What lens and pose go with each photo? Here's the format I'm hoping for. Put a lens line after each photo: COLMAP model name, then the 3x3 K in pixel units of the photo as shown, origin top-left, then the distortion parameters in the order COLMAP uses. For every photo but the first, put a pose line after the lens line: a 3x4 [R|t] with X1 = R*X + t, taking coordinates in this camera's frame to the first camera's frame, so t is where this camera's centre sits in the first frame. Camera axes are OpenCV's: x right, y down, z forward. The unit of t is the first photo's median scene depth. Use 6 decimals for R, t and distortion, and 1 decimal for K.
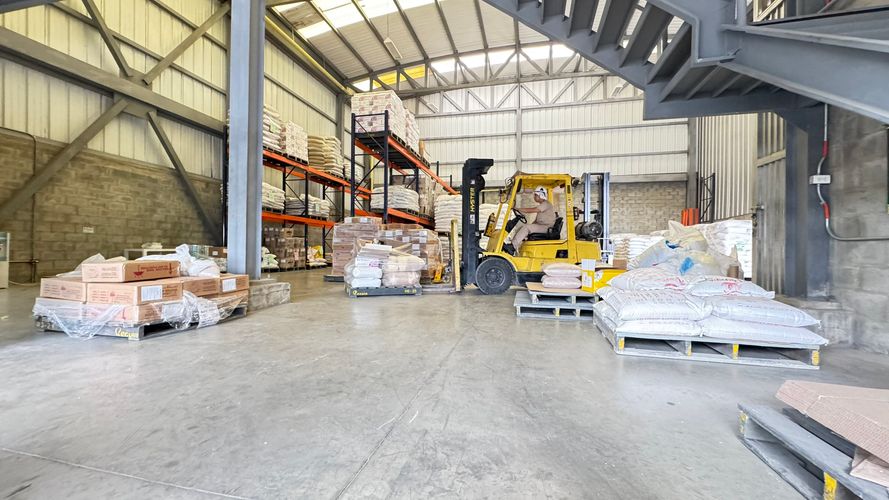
lens RADIAL K [[354.7, 0, 444.5], [0, 354.7, 250.0], [0, 0, 1]] dist [-0.001093, 0.000360]
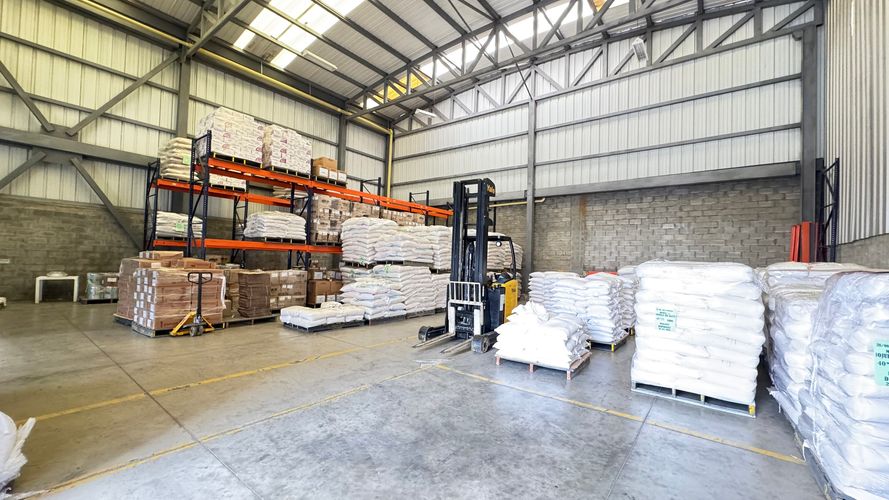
lens RADIAL K [[354.7, 0, 444.5], [0, 354.7, 250.0], [0, 0, 1]] dist [-0.001093, 0.000360]
pose [[0.909268, 0.007594, -0.416141, 0.720813], [-0.022628, 0.999257, -0.031208, -0.074946], [0.415595, 0.037793, 0.908764, 0.429645]]
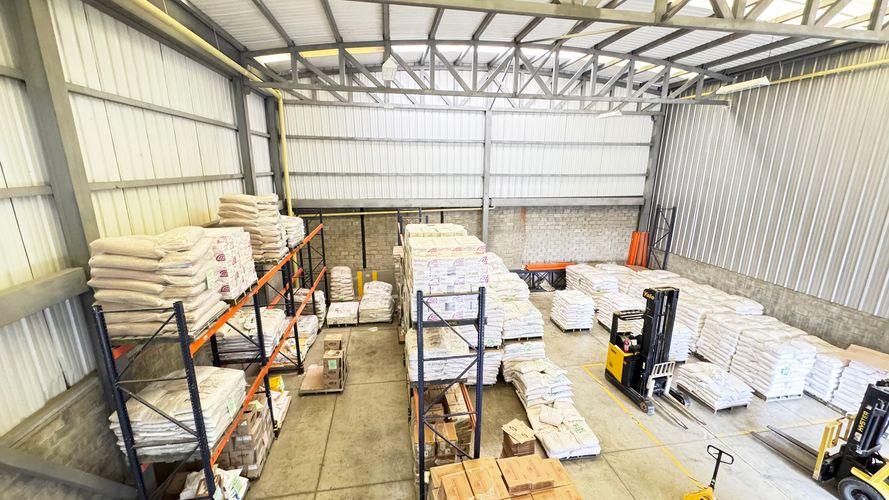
lens RADIAL K [[353.7, 0, 444.5], [0, 353.7, 250.0], [0, 0, 1]] dist [-0.001110, 0.000063]
pose [[0.924455, -0.094051, 0.369510, -0.408845], [0.001582, 0.970039, 0.242945, -0.568227], [-0.381288, -0.224007, 0.896906, 0.504828]]
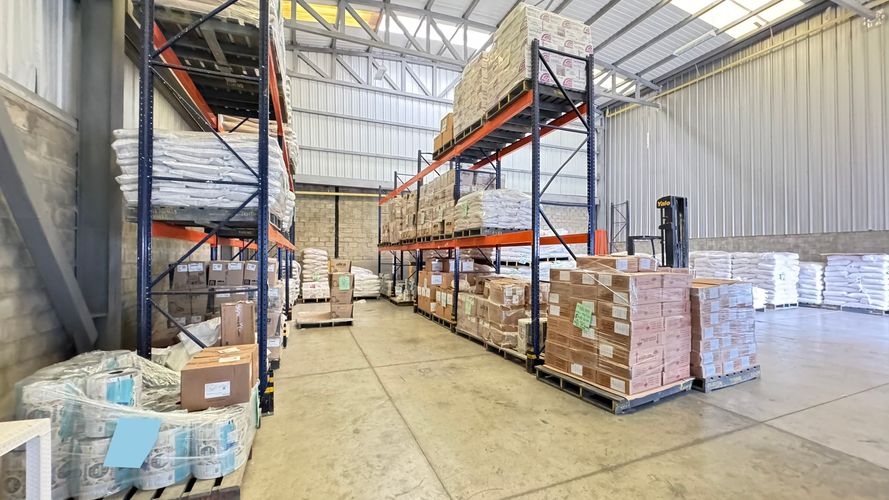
lens RADIAL K [[354.7, 0, 444.5], [0, 354.7, 250.0], [0, 0, 1]] dist [-0.001093, 0.000360]
pose [[0.818760, -0.002450, 0.574130, -0.634952], [0.007300, 0.999954, -0.006143, -0.087940], [-0.574089, 0.009221, 0.818741, 0.658885]]
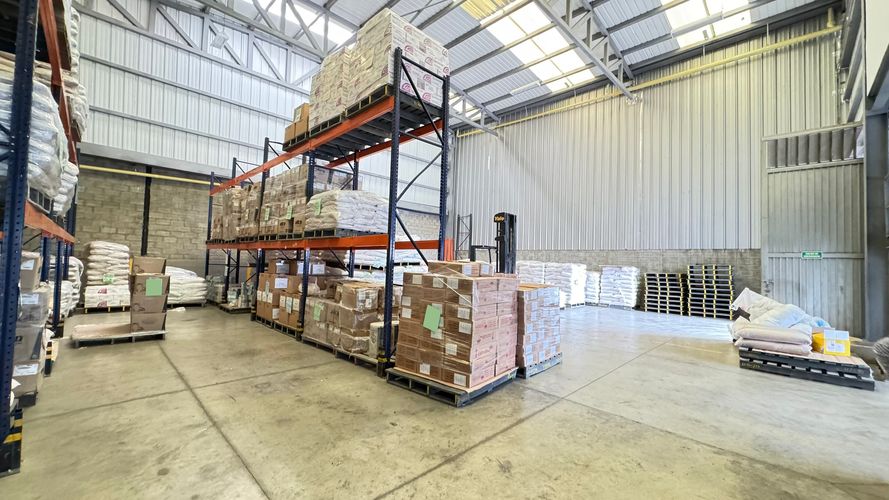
lens RADIAL K [[354.7, 0, 444.5], [0, 354.7, 250.0], [0, 0, 1]] dist [-0.001093, 0.000360]
pose [[0.523824, 0.034232, 0.851139, -0.632897], [-0.027936, 0.999345, -0.023000, -0.086064], [-0.851368, -0.011729, 0.524437, 0.664150]]
